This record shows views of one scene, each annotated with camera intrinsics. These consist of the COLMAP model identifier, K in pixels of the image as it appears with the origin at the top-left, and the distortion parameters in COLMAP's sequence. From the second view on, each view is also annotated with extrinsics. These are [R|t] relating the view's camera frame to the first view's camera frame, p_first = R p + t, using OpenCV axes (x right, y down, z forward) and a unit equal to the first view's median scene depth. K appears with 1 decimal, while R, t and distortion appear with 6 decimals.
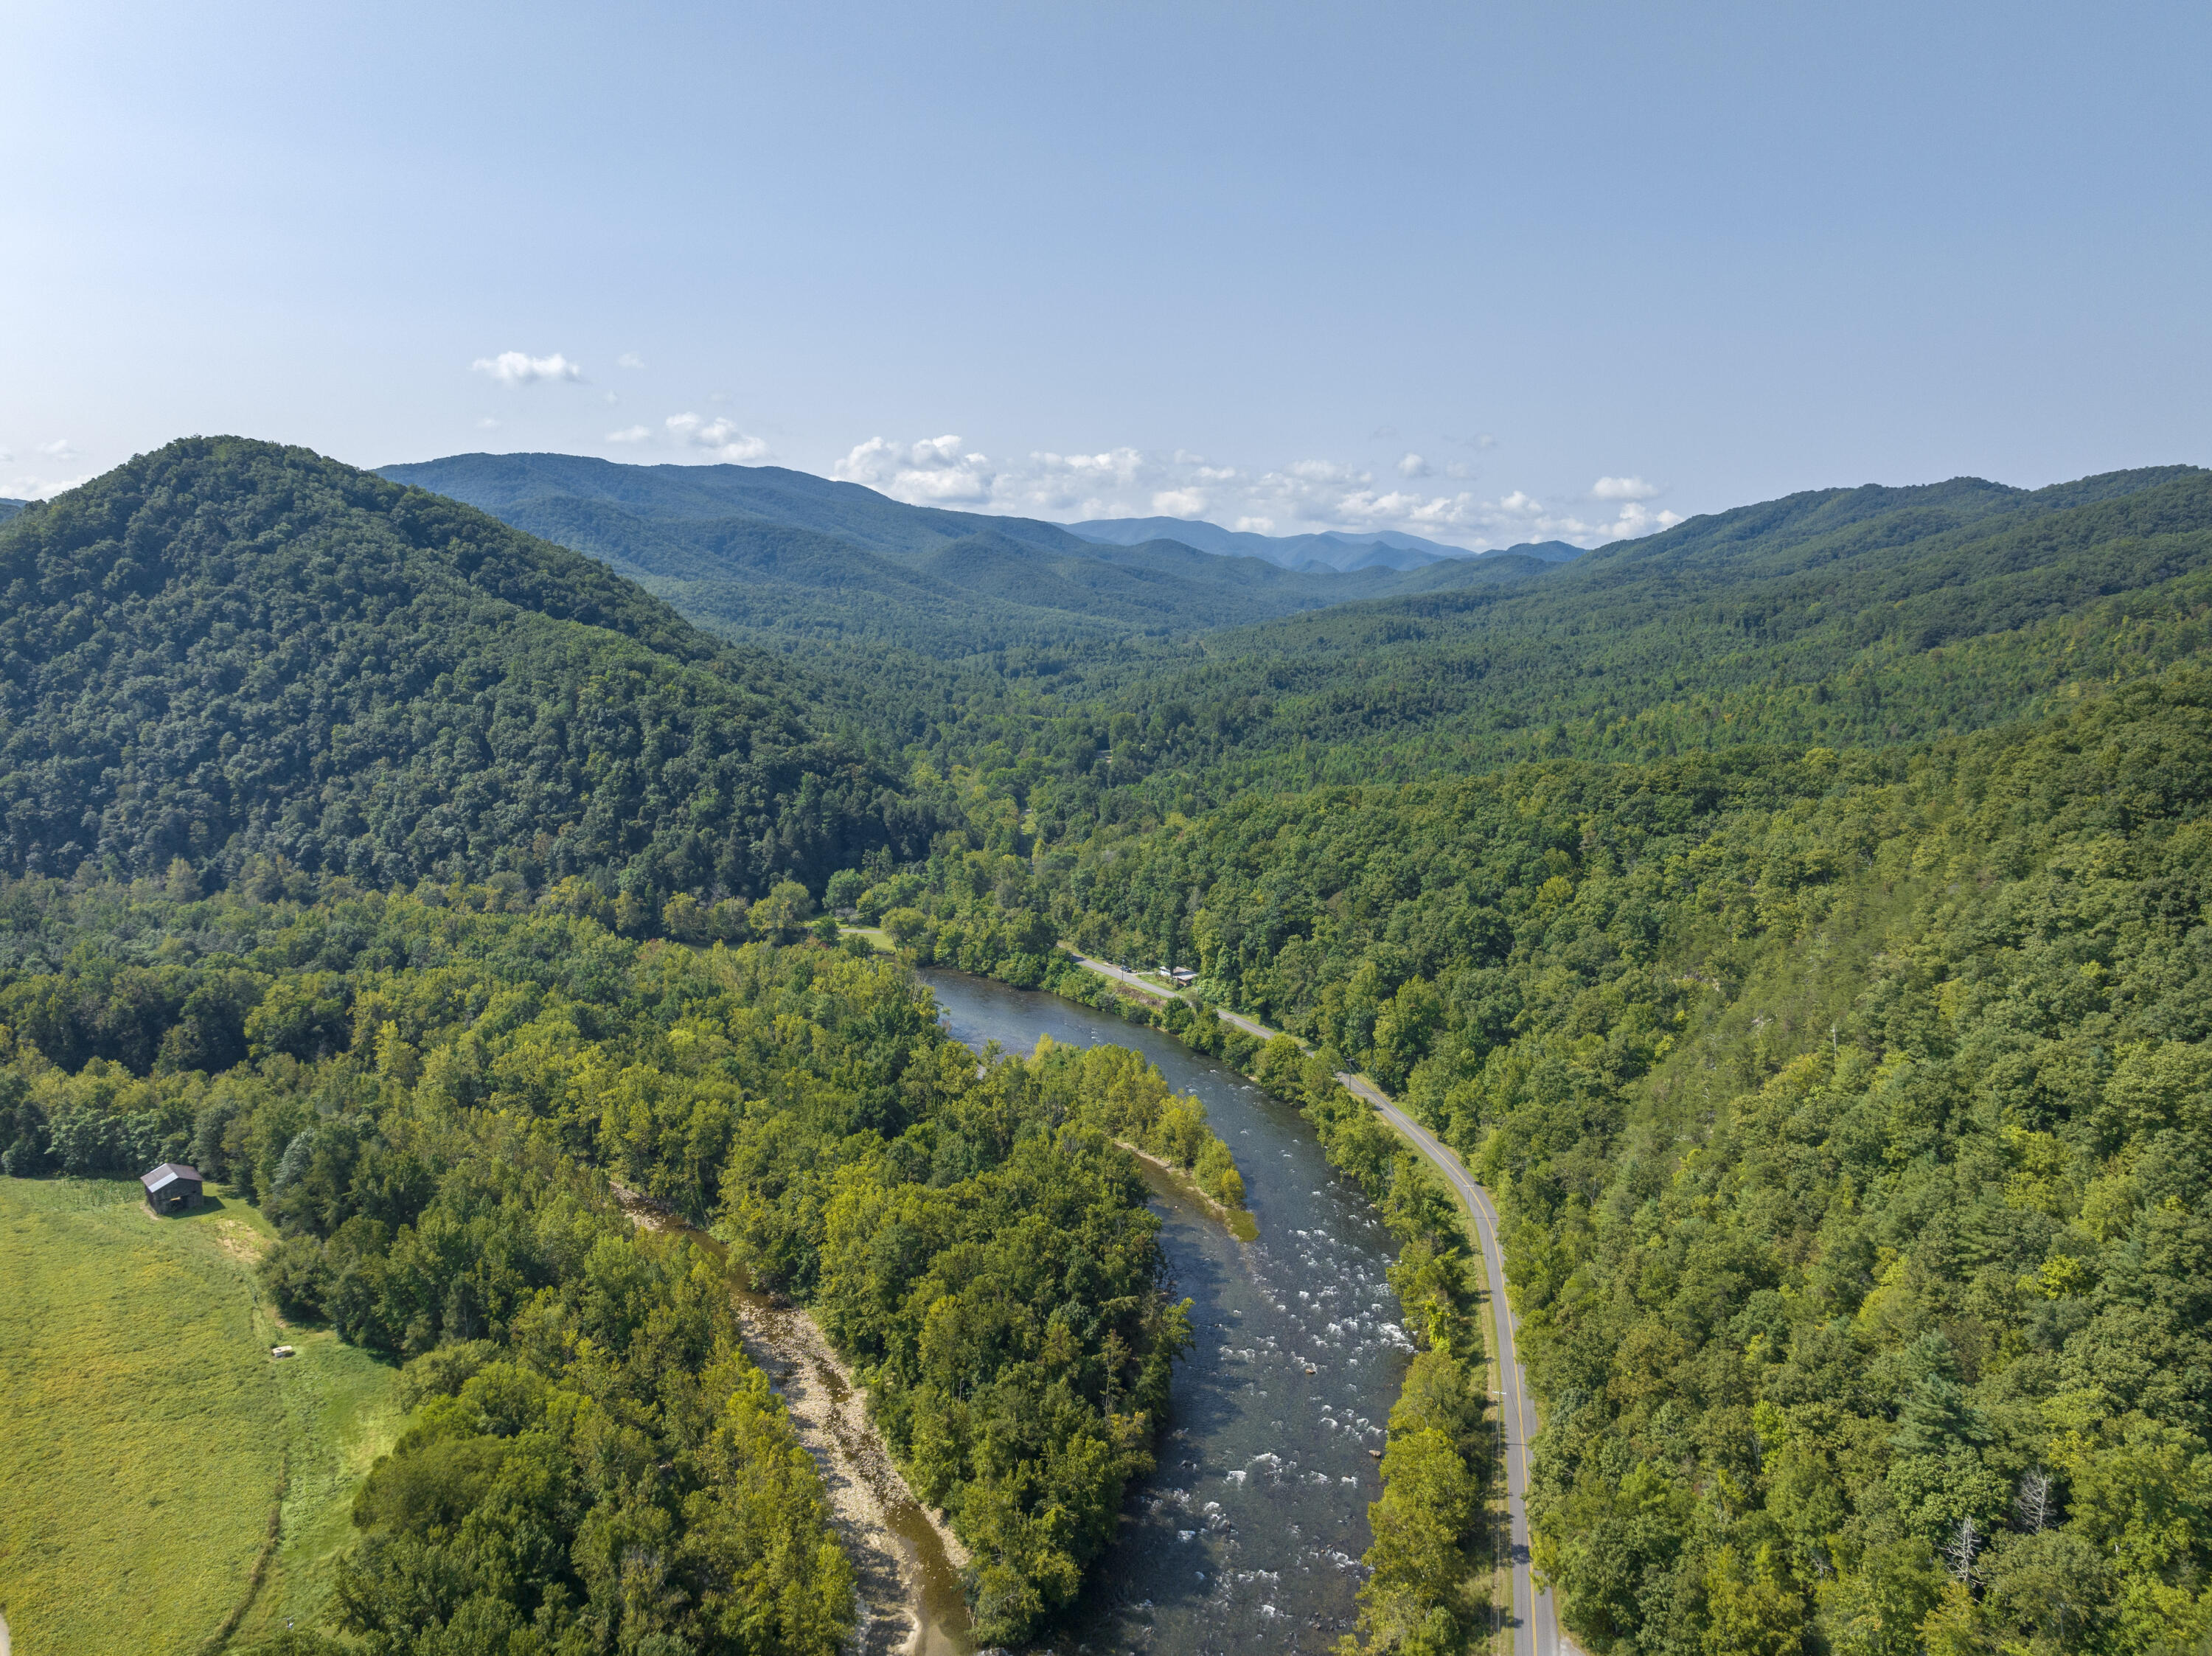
lens RADIAL K [[1556.1, 0, 1106.1], [0, 1556.1, 825.3], [0, 0, 1]] dist [-0.042115, 0.008168]
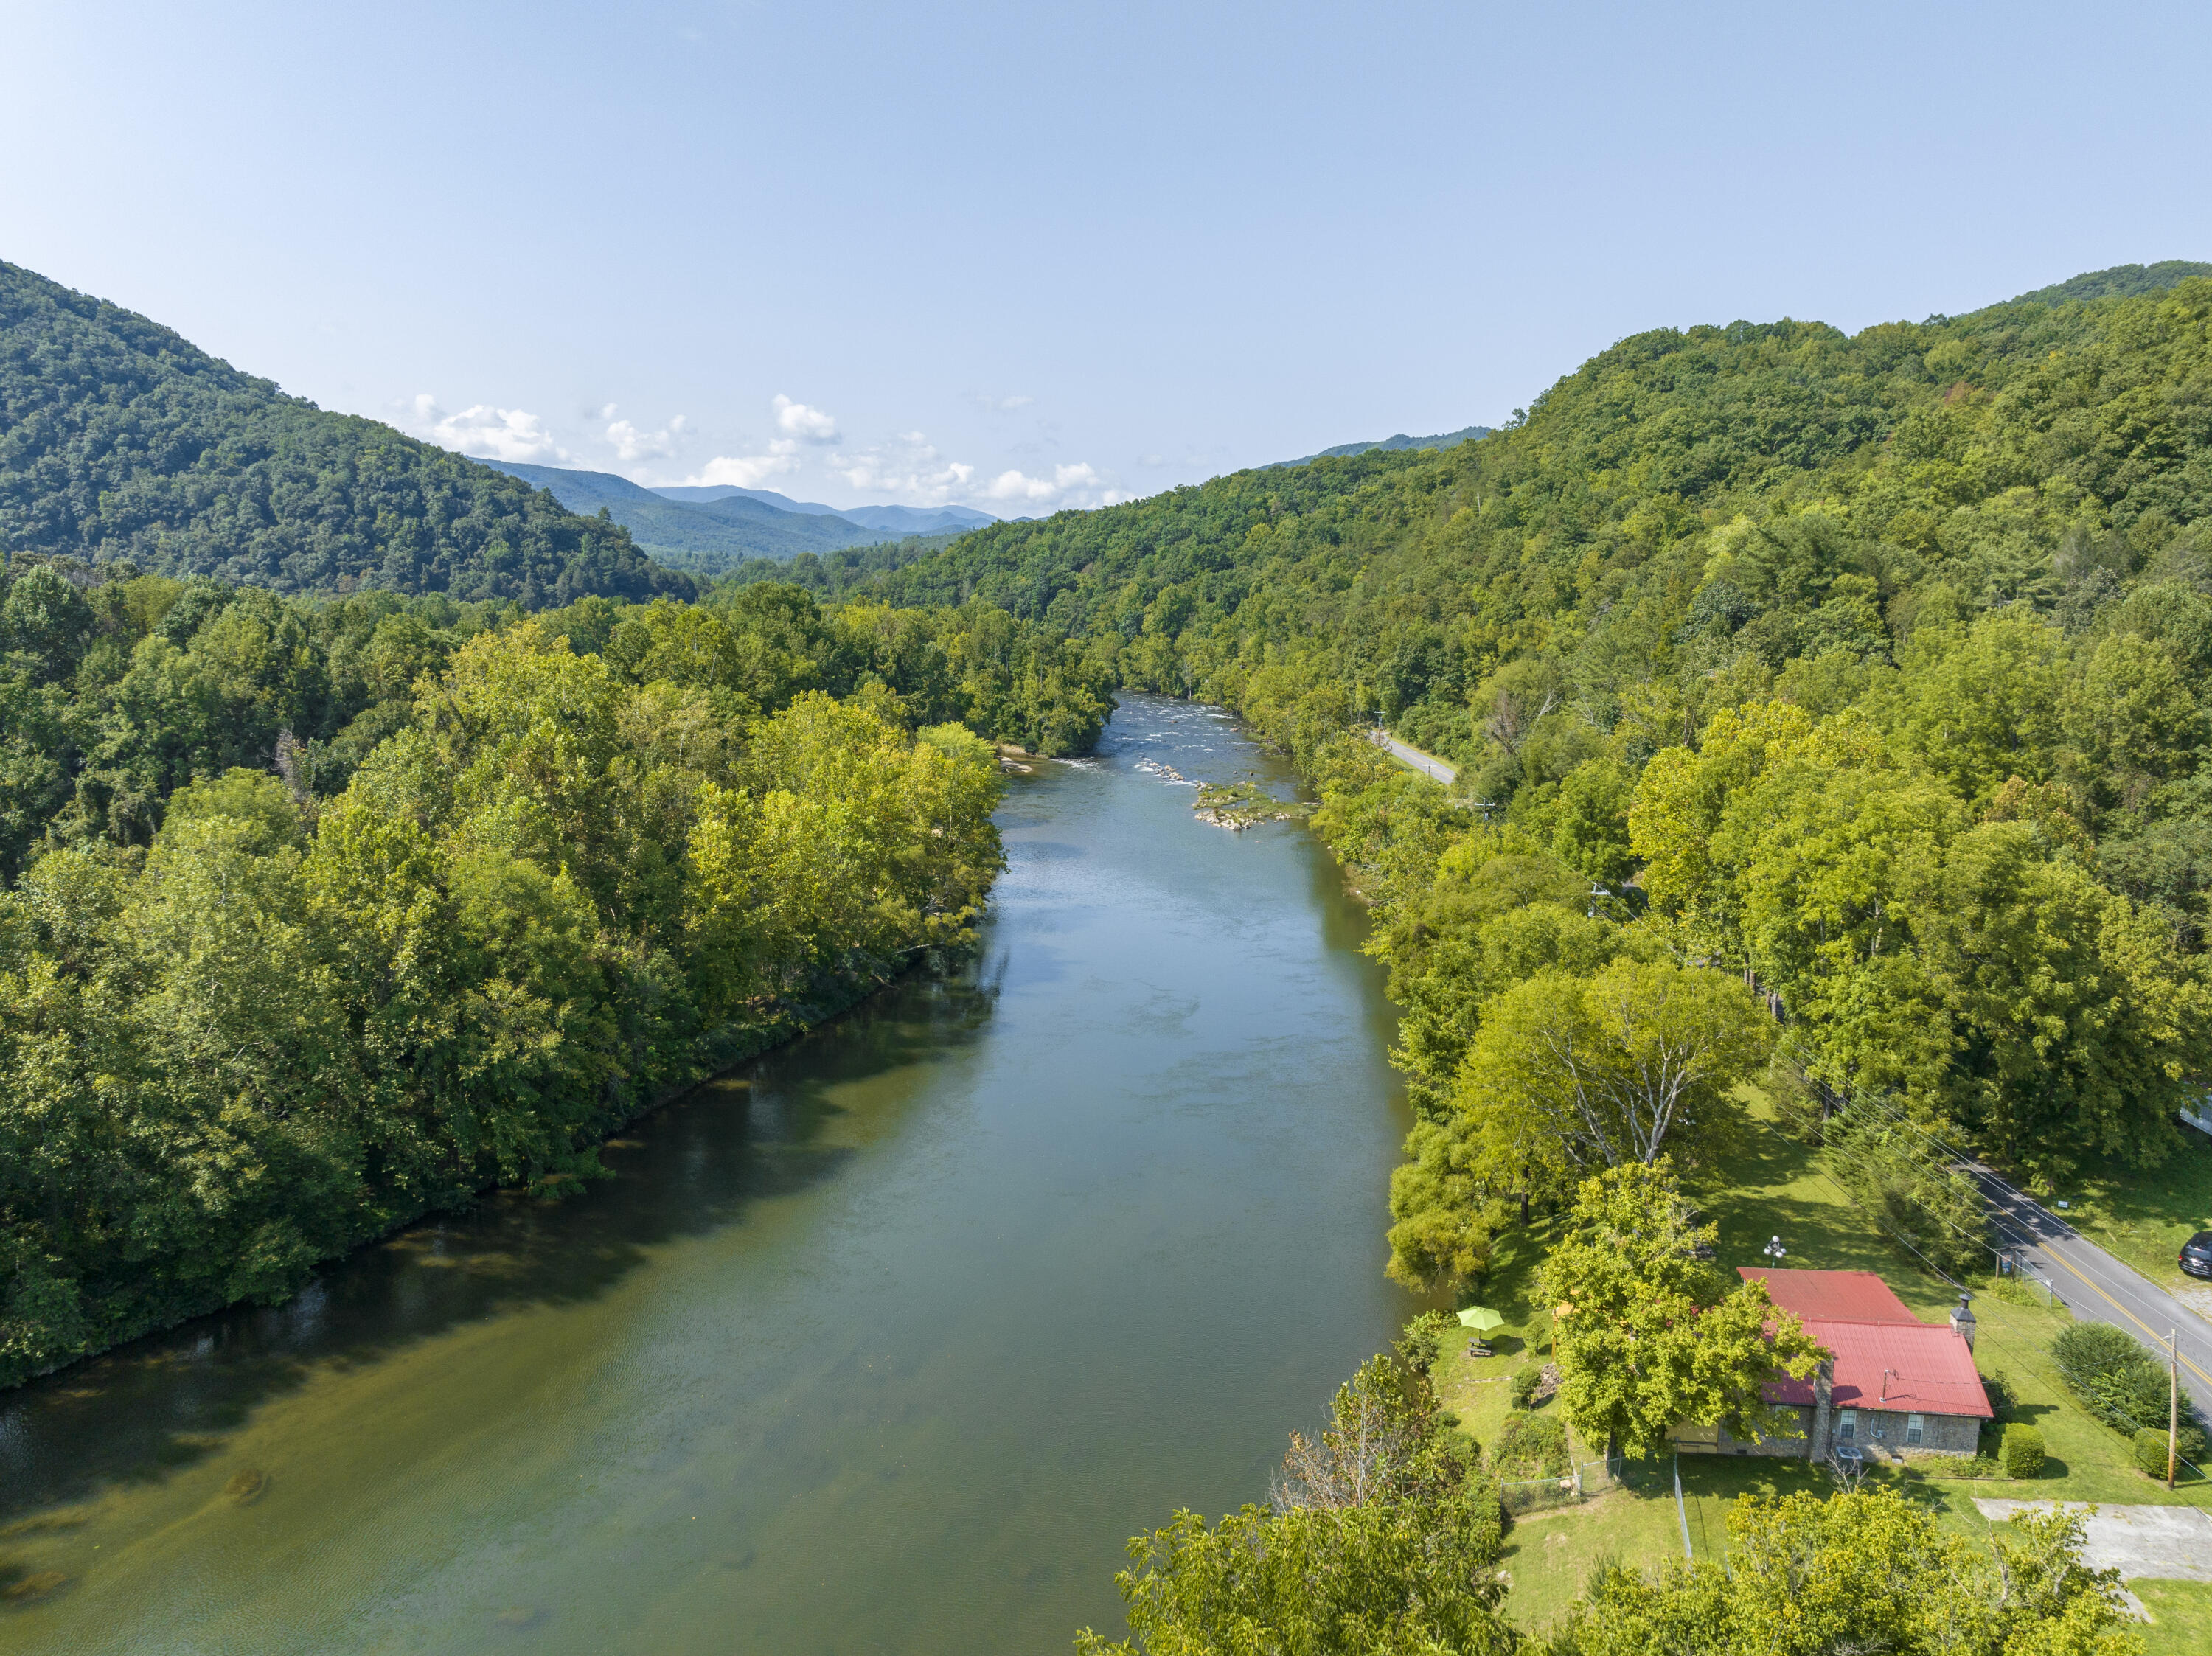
lens RADIAL K [[1556.1, 0, 1106.5], [0, 1556.1, 839.2], [0, 0, 1]] dist [-0.042115, 0.008168]
pose [[0.961588, -0.040842, 0.271441, -0.142131], [0.035489, 0.999067, 0.024600, 0.172913], [-0.272193, -0.014022, 0.962141, -0.184070]]
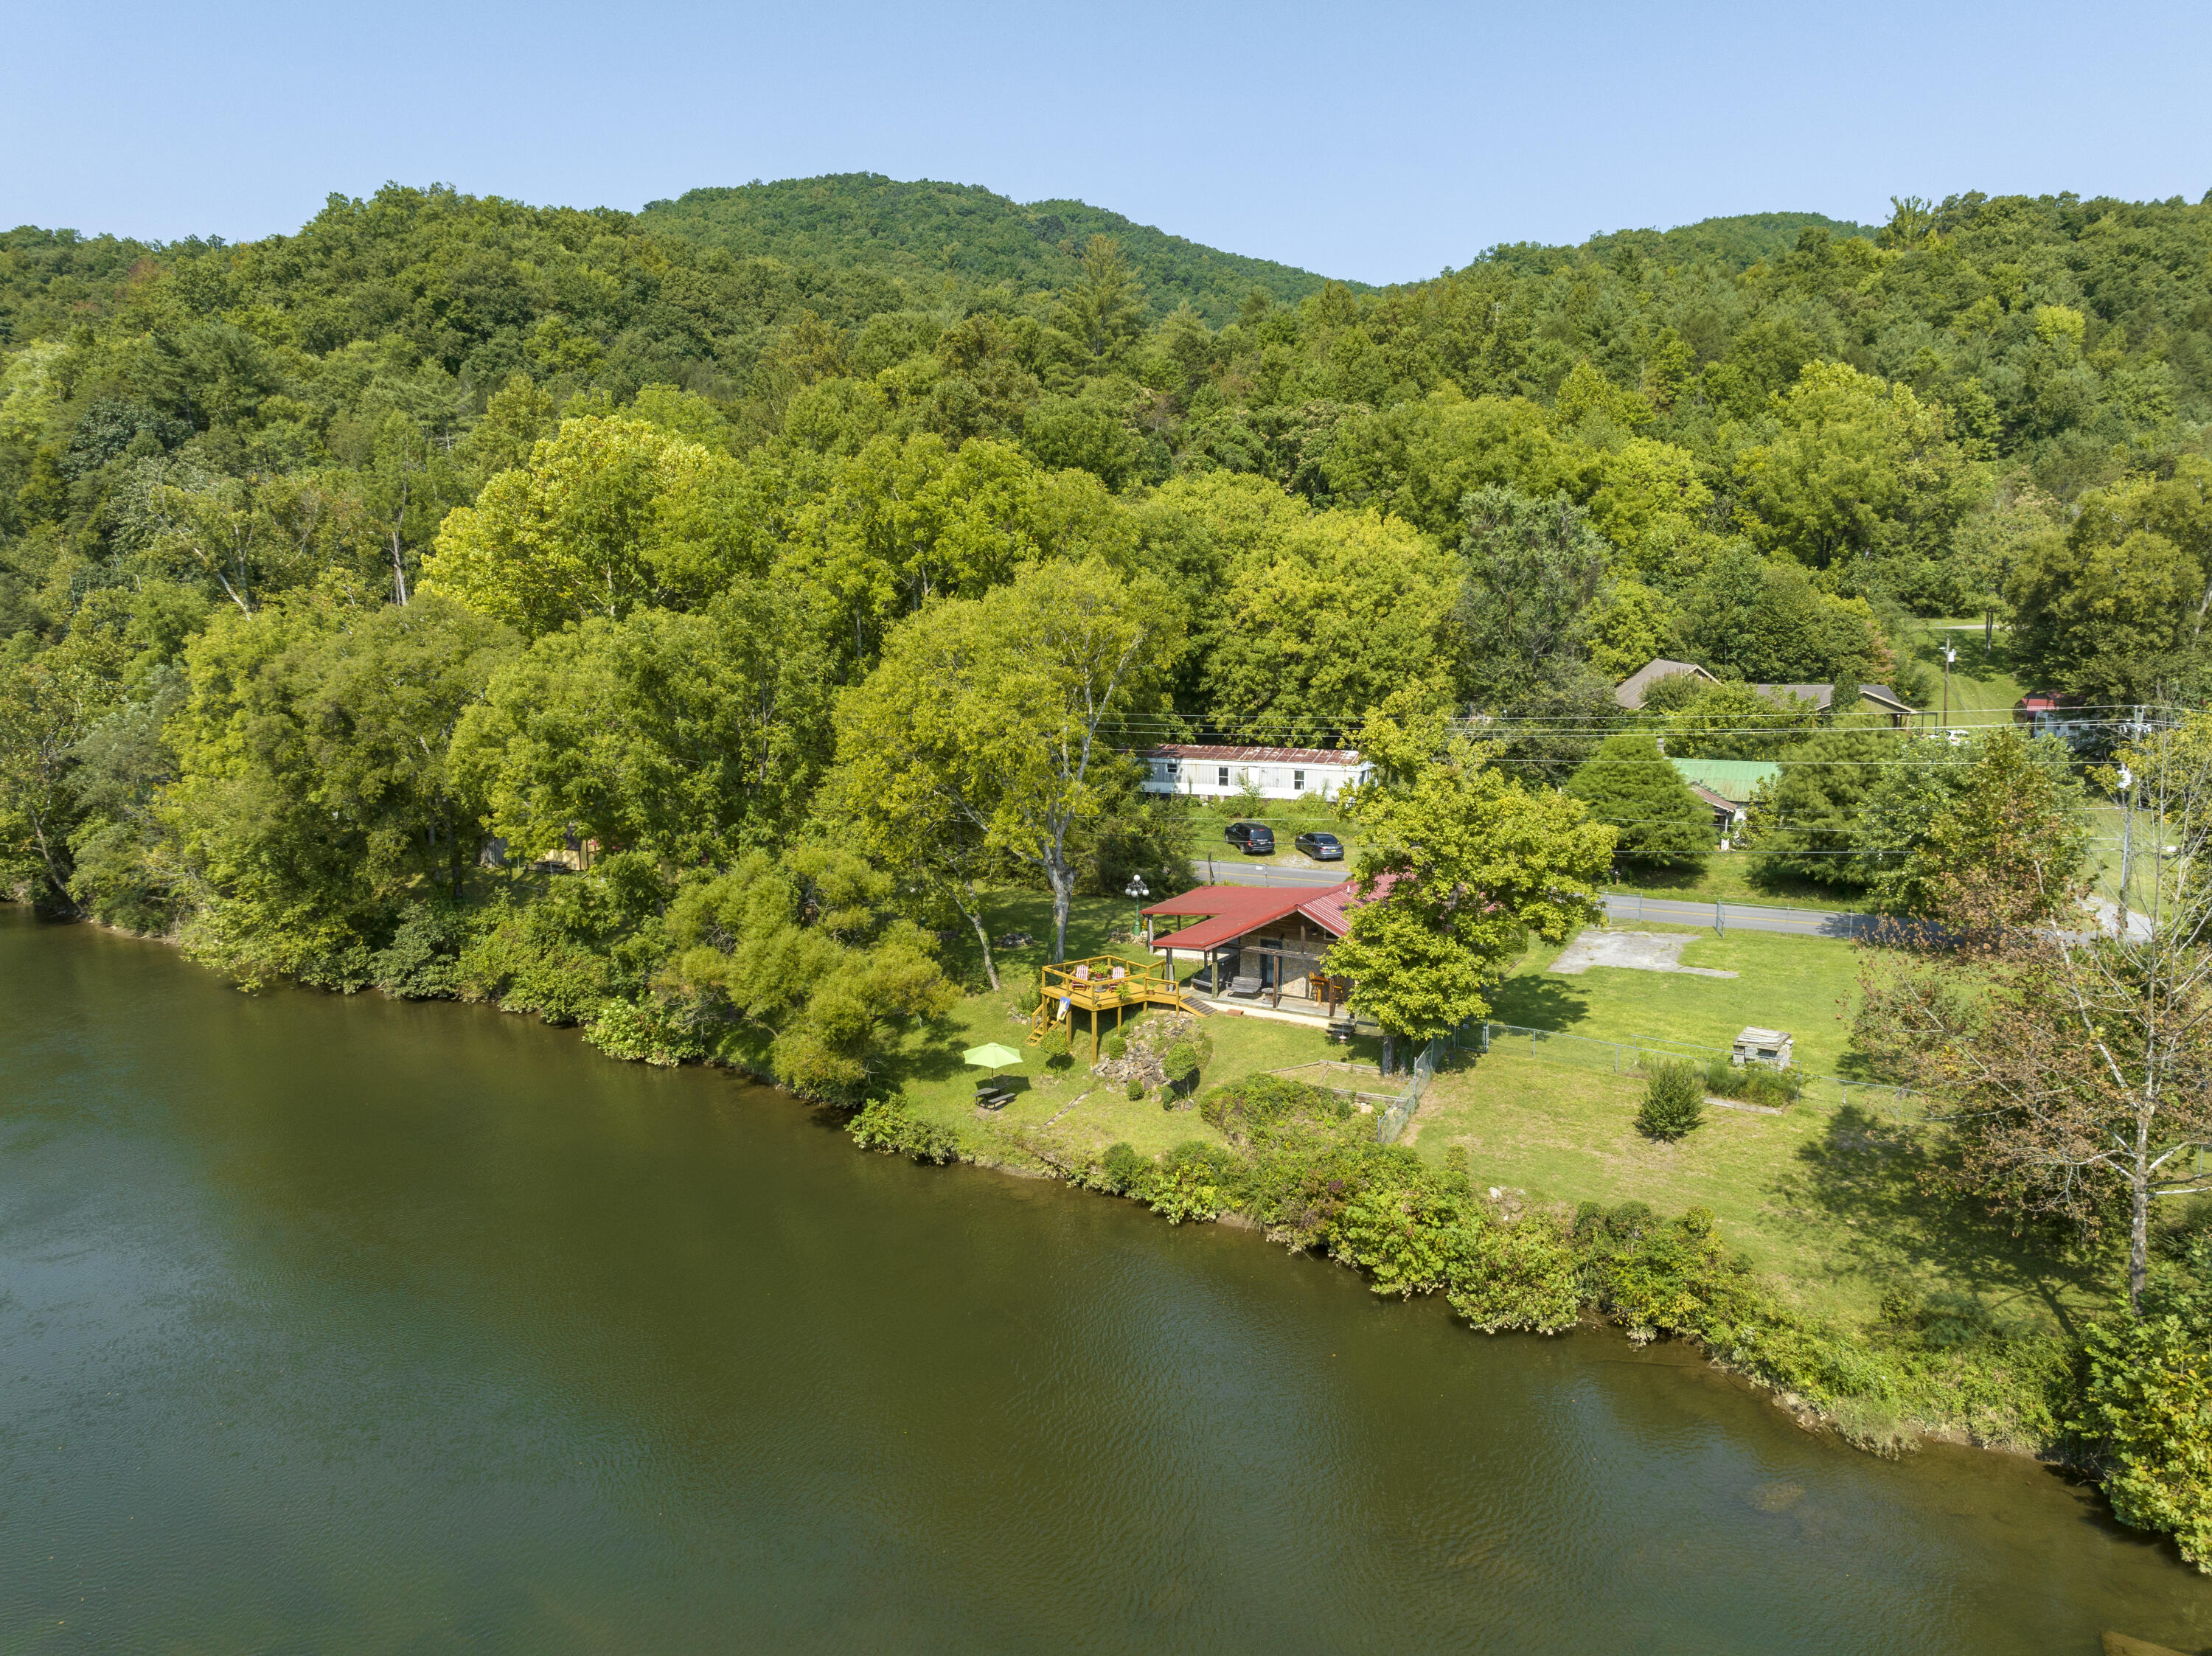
lens RADIAL K [[1556.1, 0, 1108.4], [0, 1556.1, 832.7], [0, 0, 1]] dist [-0.042115, 0.008168]
pose [[0.097299, -0.150927, 0.983745, -0.166319], [0.146116, 0.979891, 0.135884, 0.188221], [-0.984471, 0.130519, 0.117395, -0.105399]]
